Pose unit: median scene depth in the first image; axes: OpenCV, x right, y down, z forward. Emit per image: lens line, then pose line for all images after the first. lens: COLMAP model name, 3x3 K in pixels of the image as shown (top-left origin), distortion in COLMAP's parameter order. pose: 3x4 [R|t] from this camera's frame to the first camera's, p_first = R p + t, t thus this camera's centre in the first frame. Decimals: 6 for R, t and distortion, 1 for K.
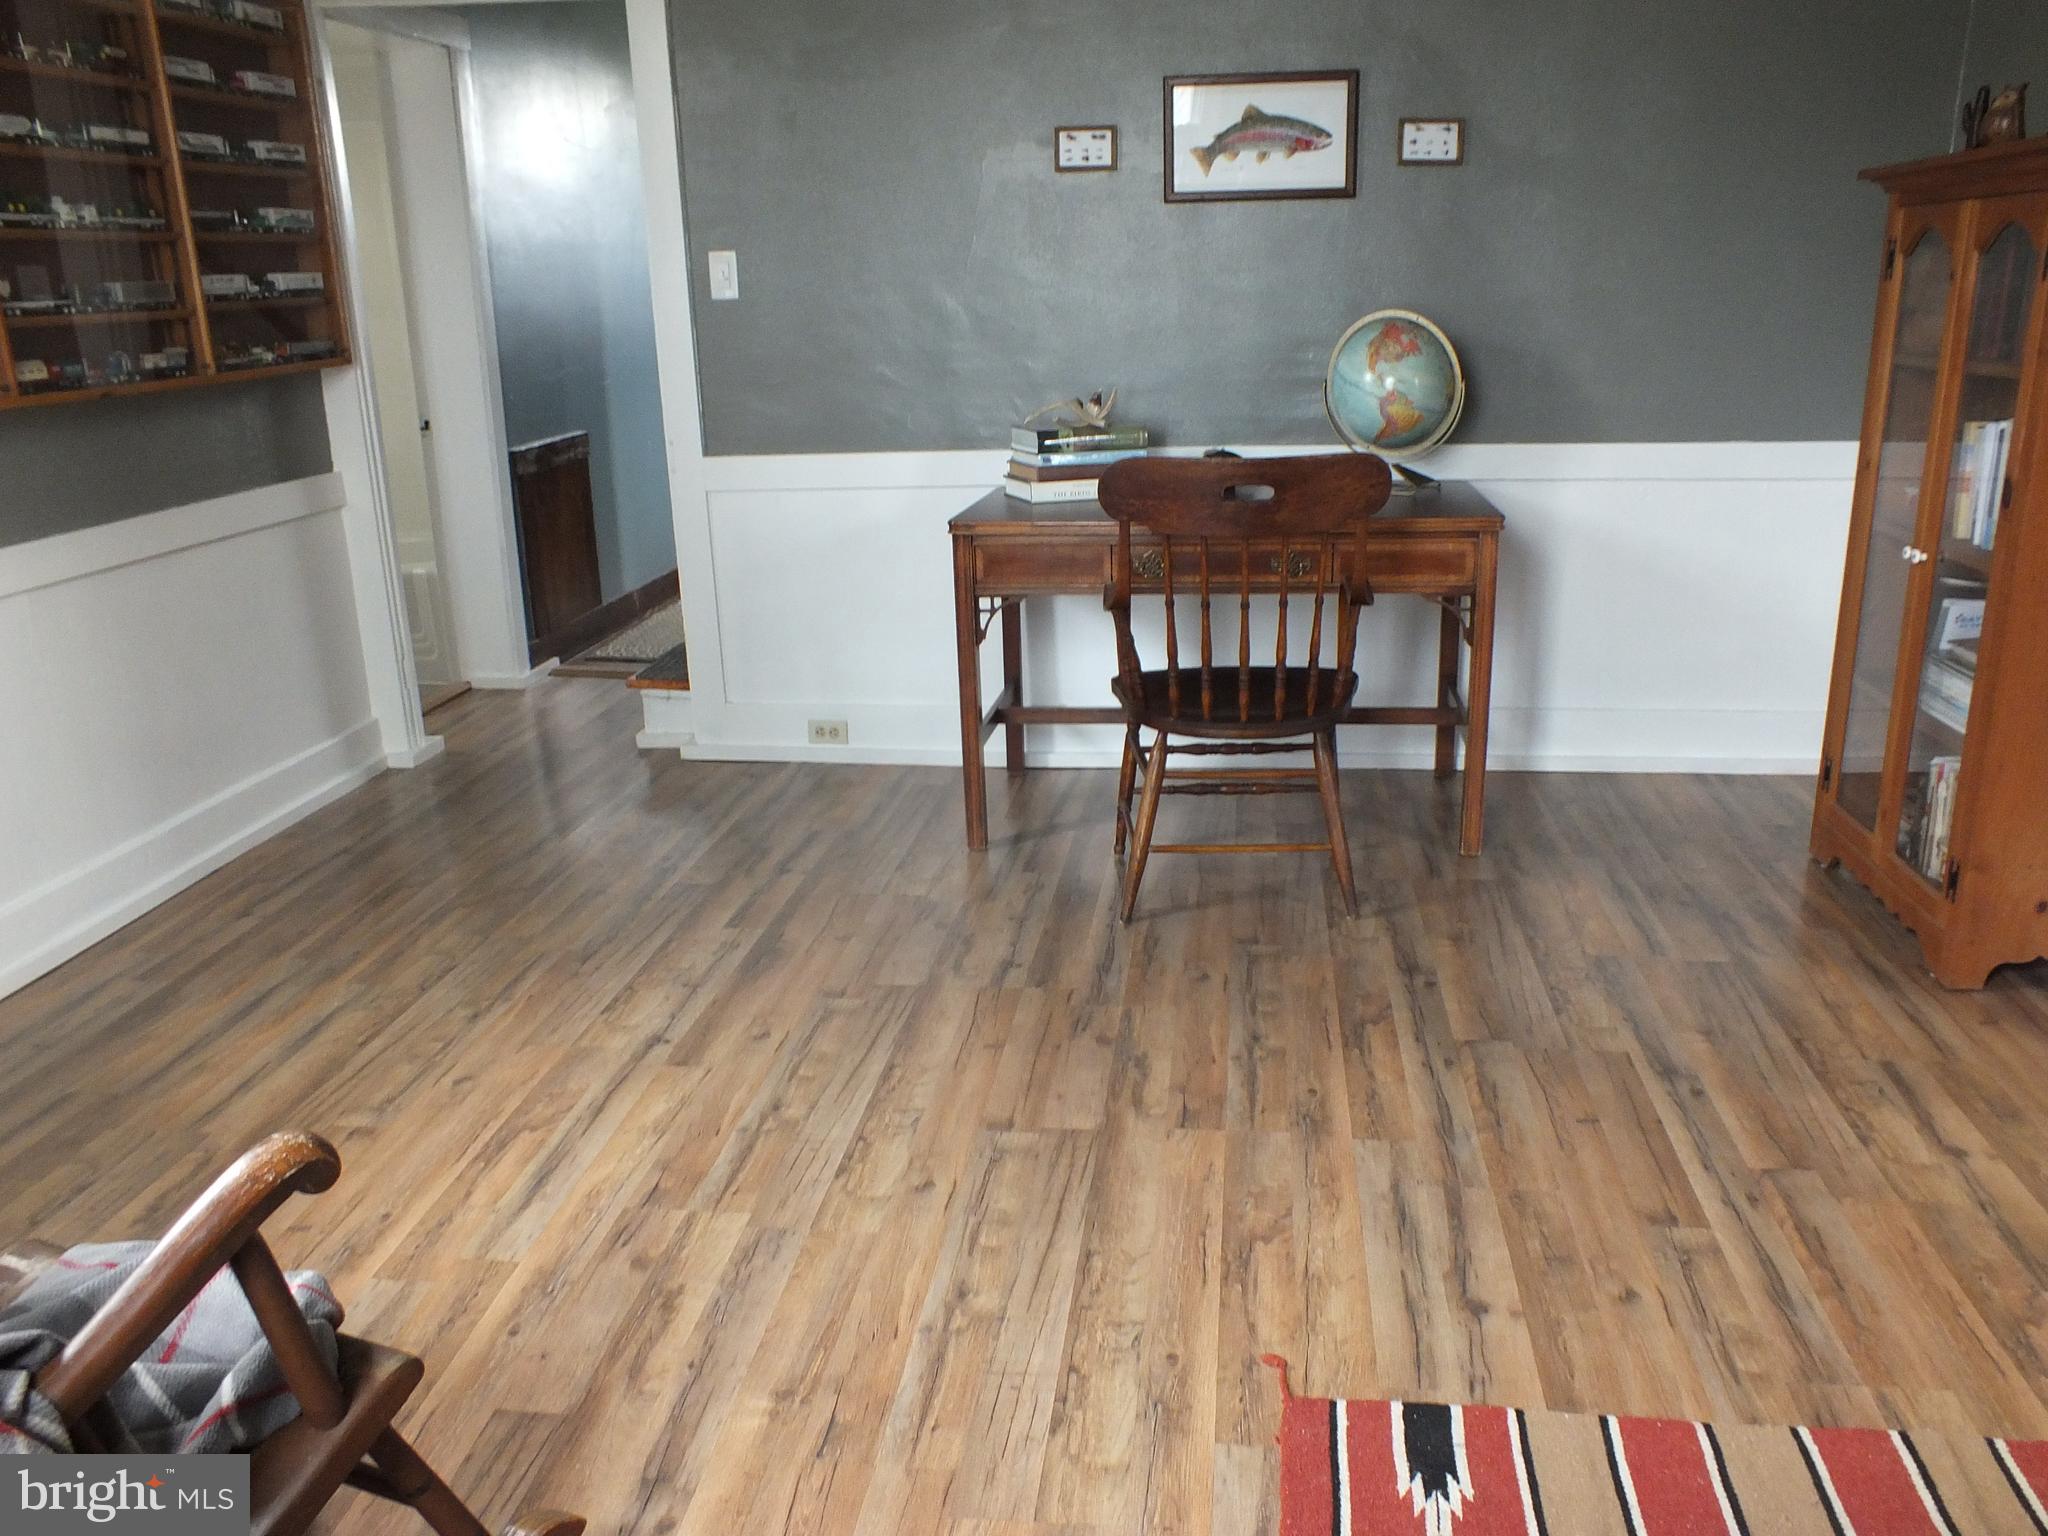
lens RADIAL K [[1618.7, 0, 1038.9], [0, 1618.7, 811.9], [0, 0, 1]] dist [-0.092410, 0.082125]
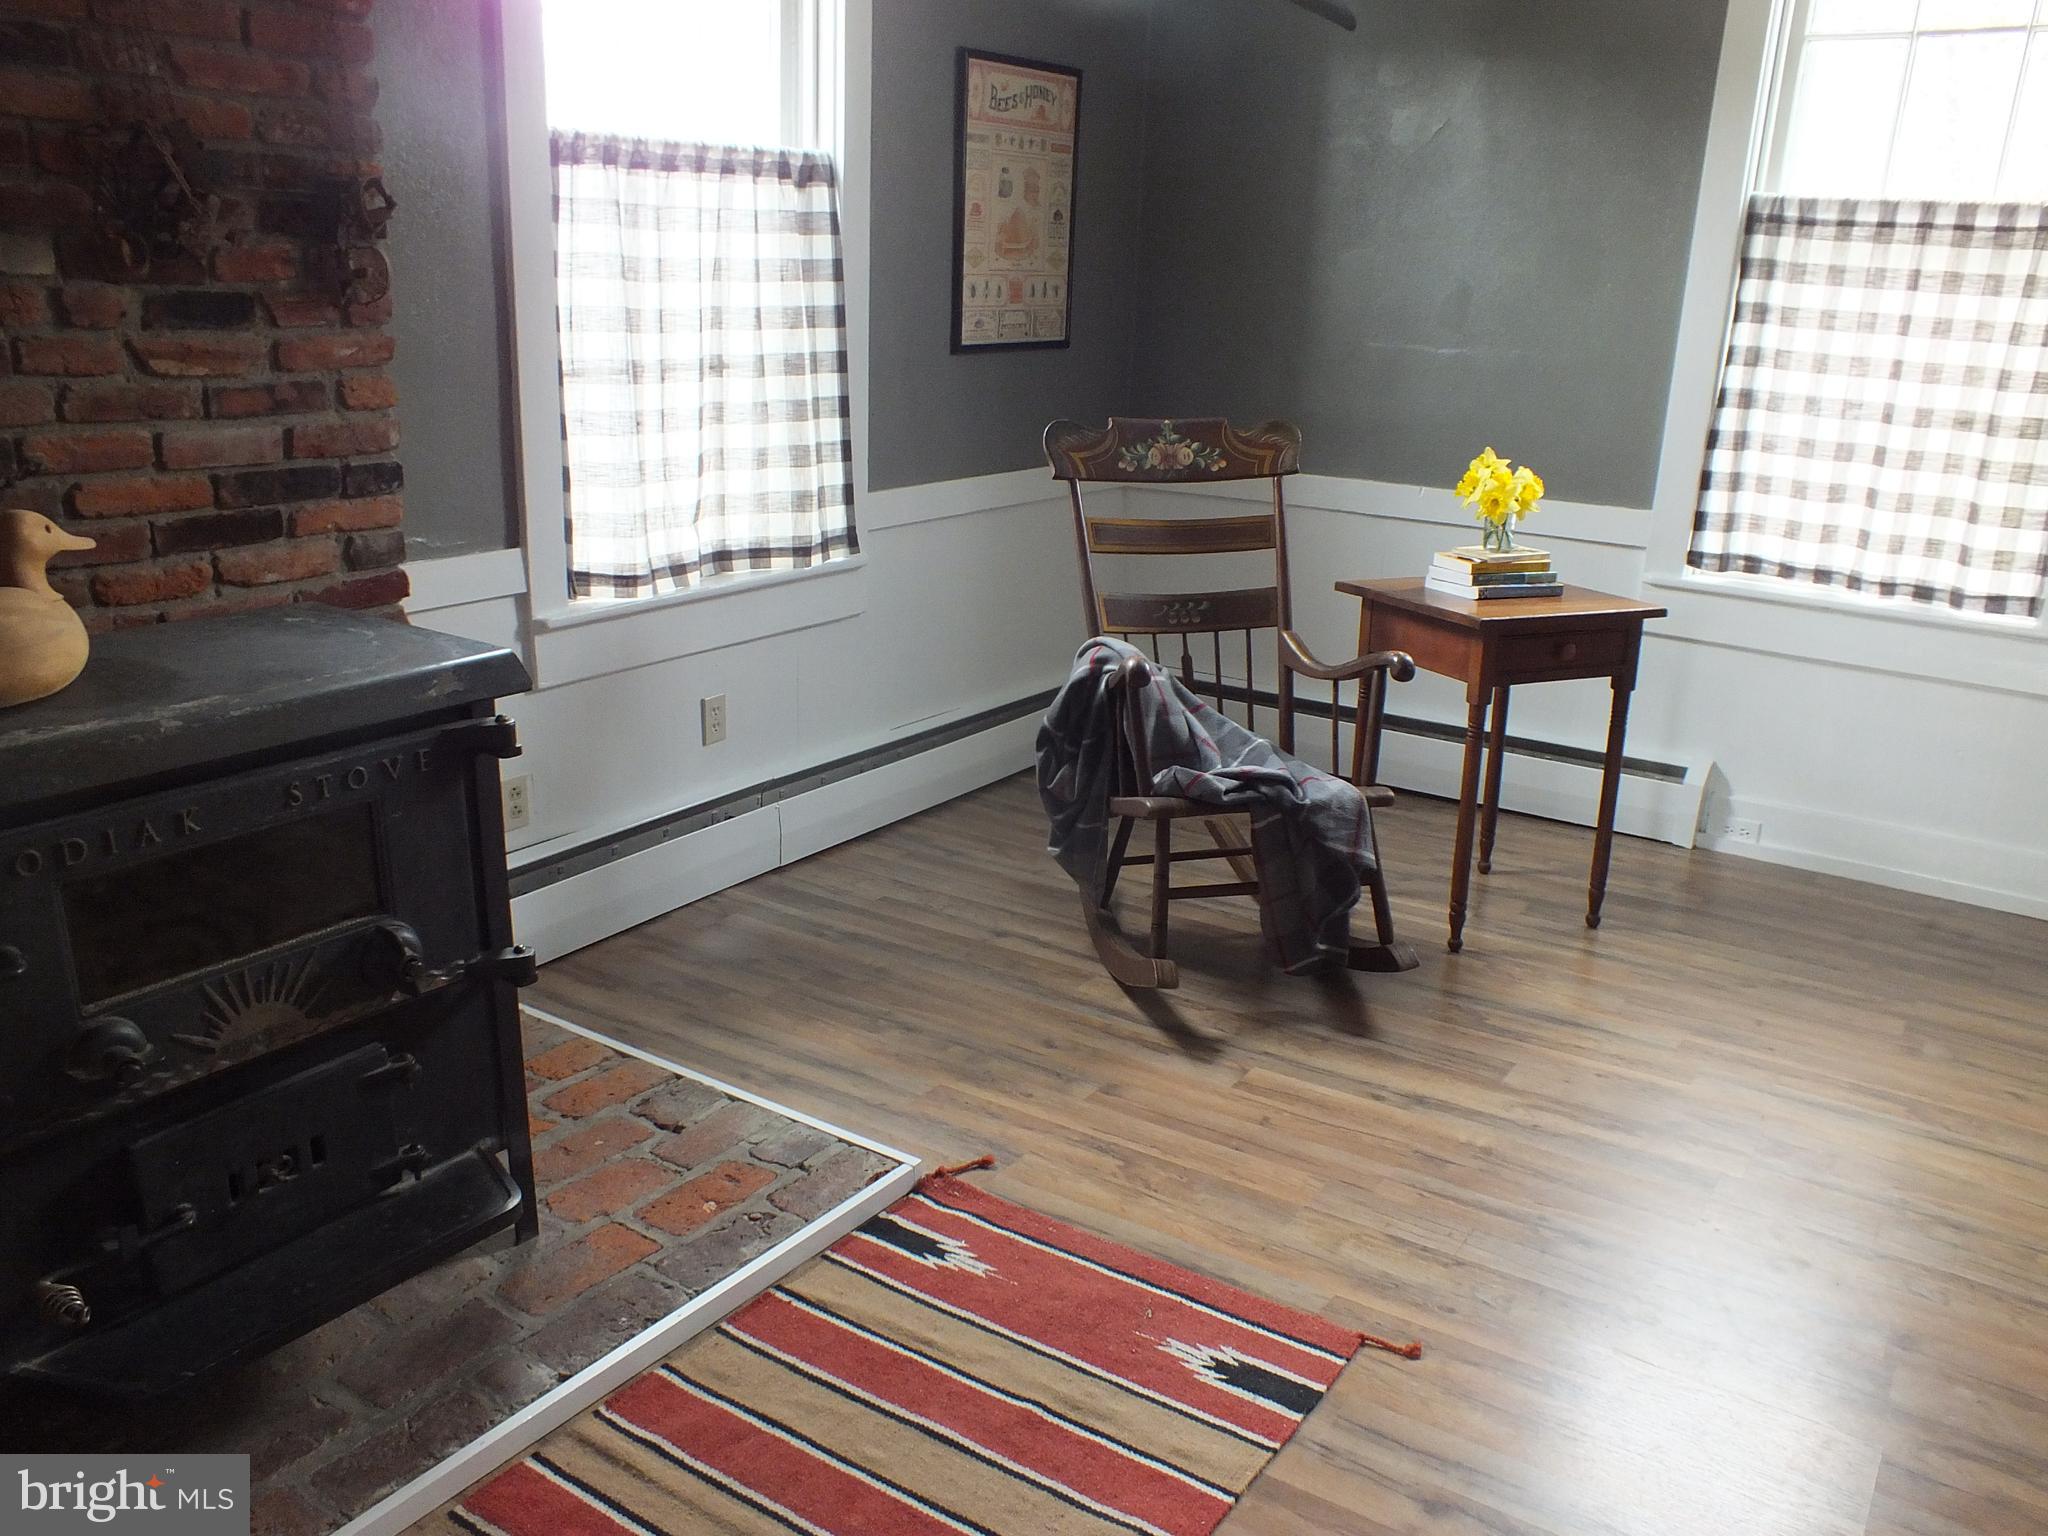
lens RADIAL K [[1618.7, 0, 1060.2], [0, 1618.7, 797.9], [0, 0, 1]] dist [-0.092410, 0.082125]
pose [[-0.432196, 0.295063, -0.852141, 0.585934], [-0.309375, 0.839090, 0.447454, -0.214346], [0.847050, 0.457019, -0.271366, 0.500380]]
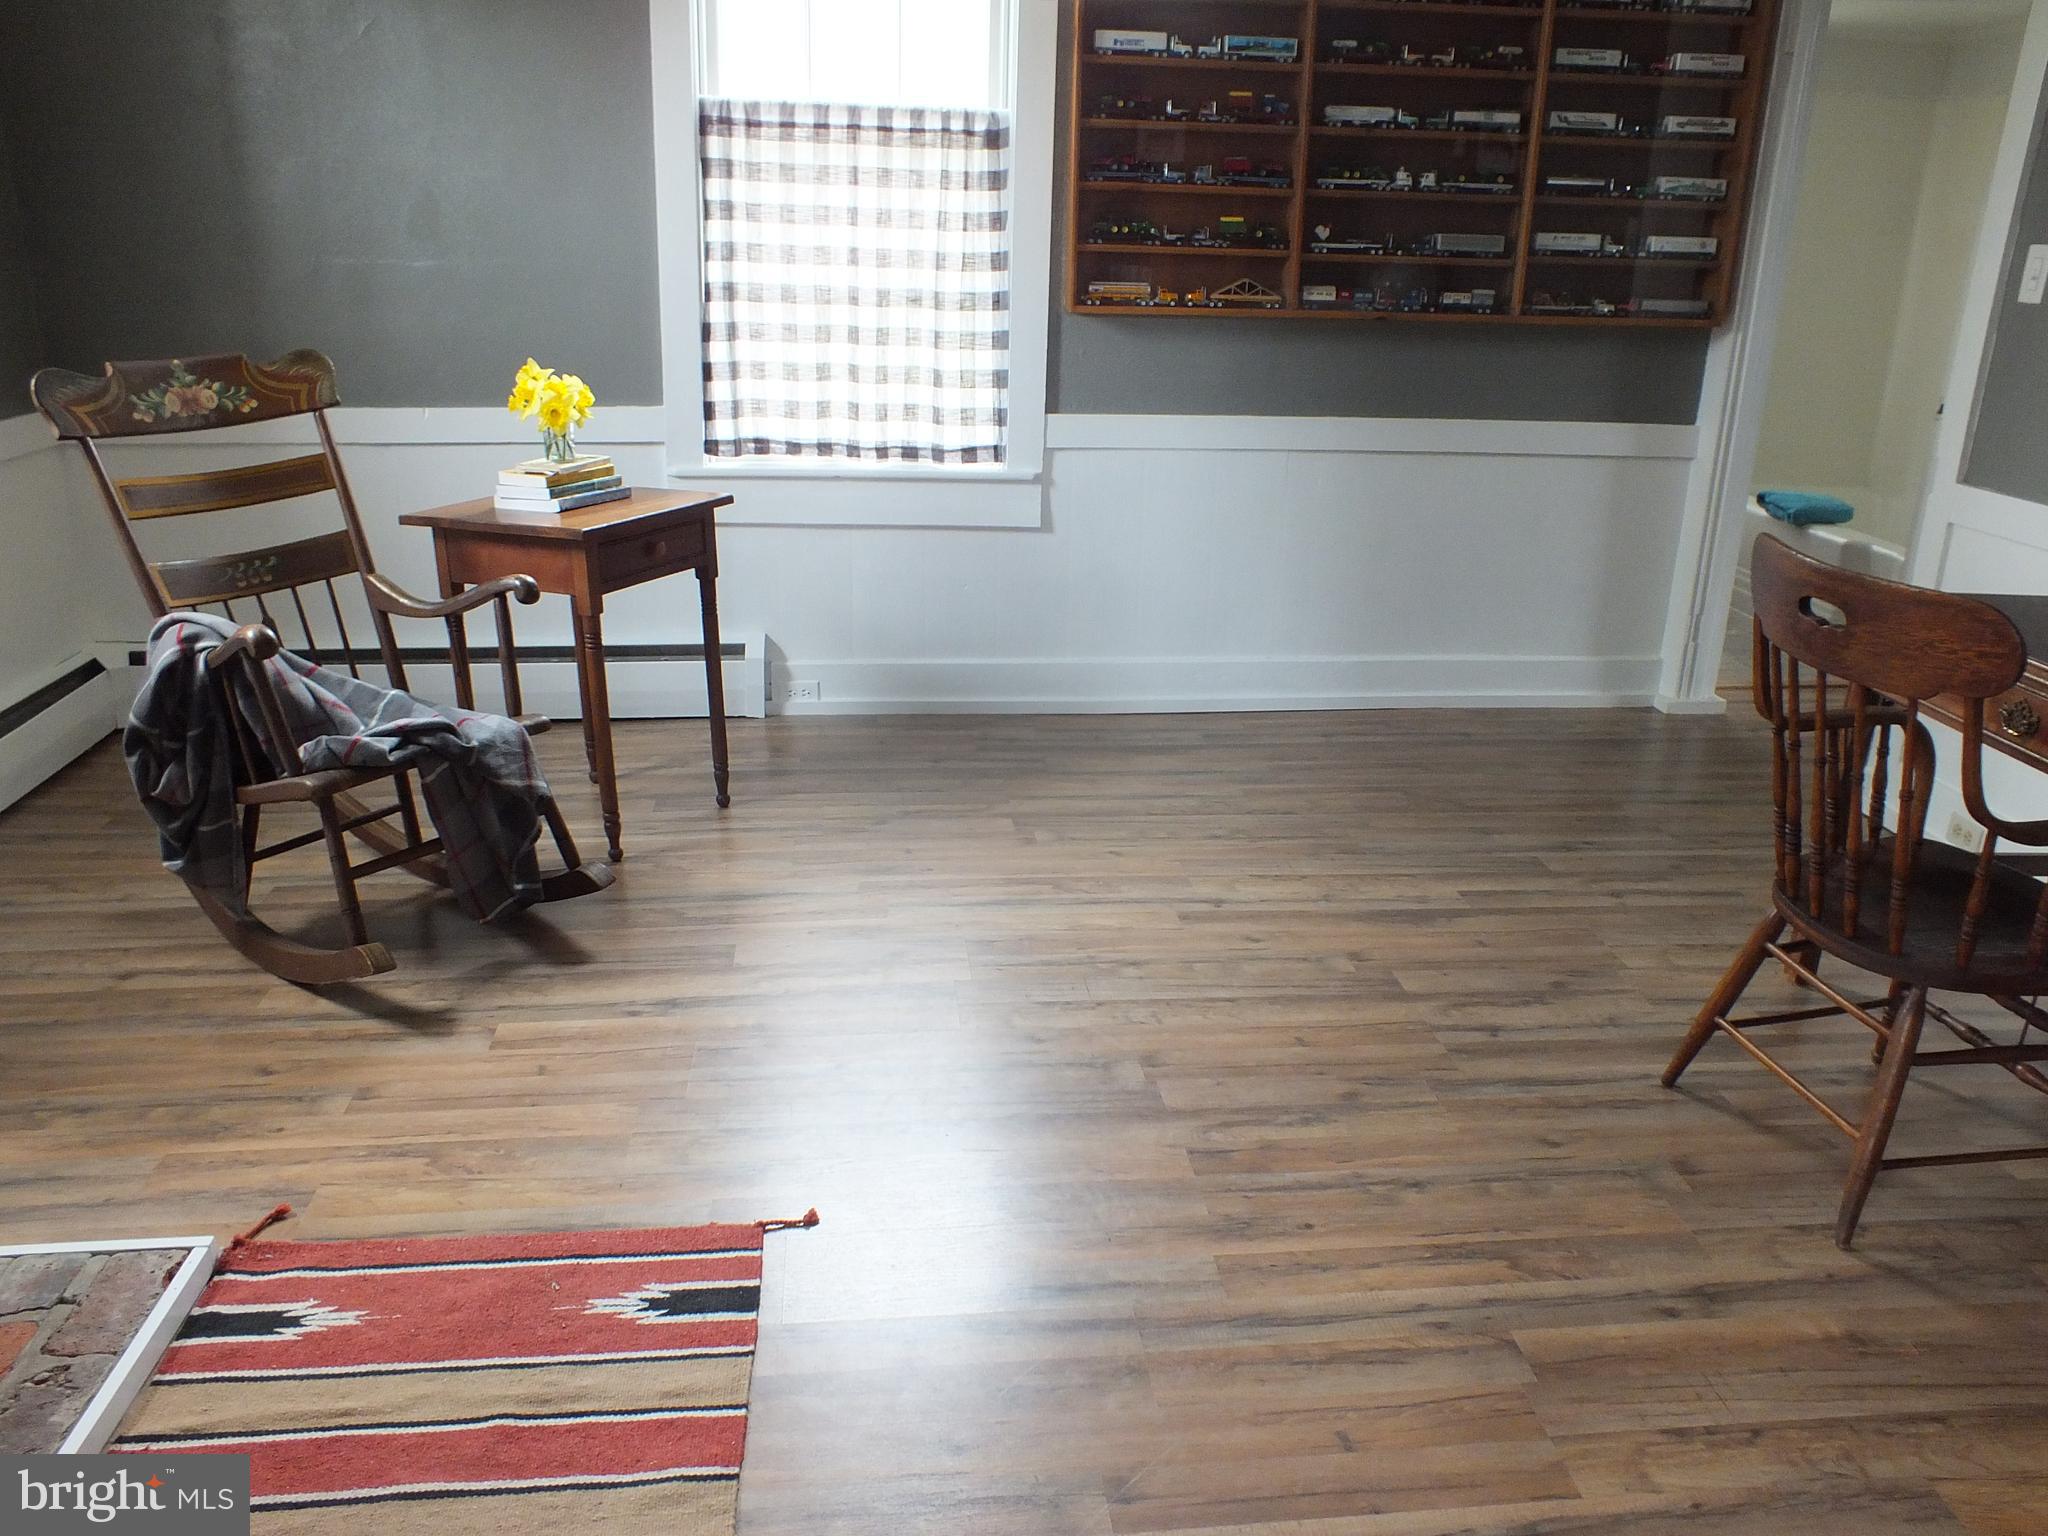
lens RADIAL K [[1618.7, 0, 1047.5], [0, 1618.7, 784.4], [0, 0, 1]] dist [-0.092410, 0.082125]
pose [[0.237726, 0.360447, -0.901978, 0.610507], [-0.339526, 0.900858, 0.270514, -0.169646], [0.910060, 0.241936, 0.336539, 0.375037]]
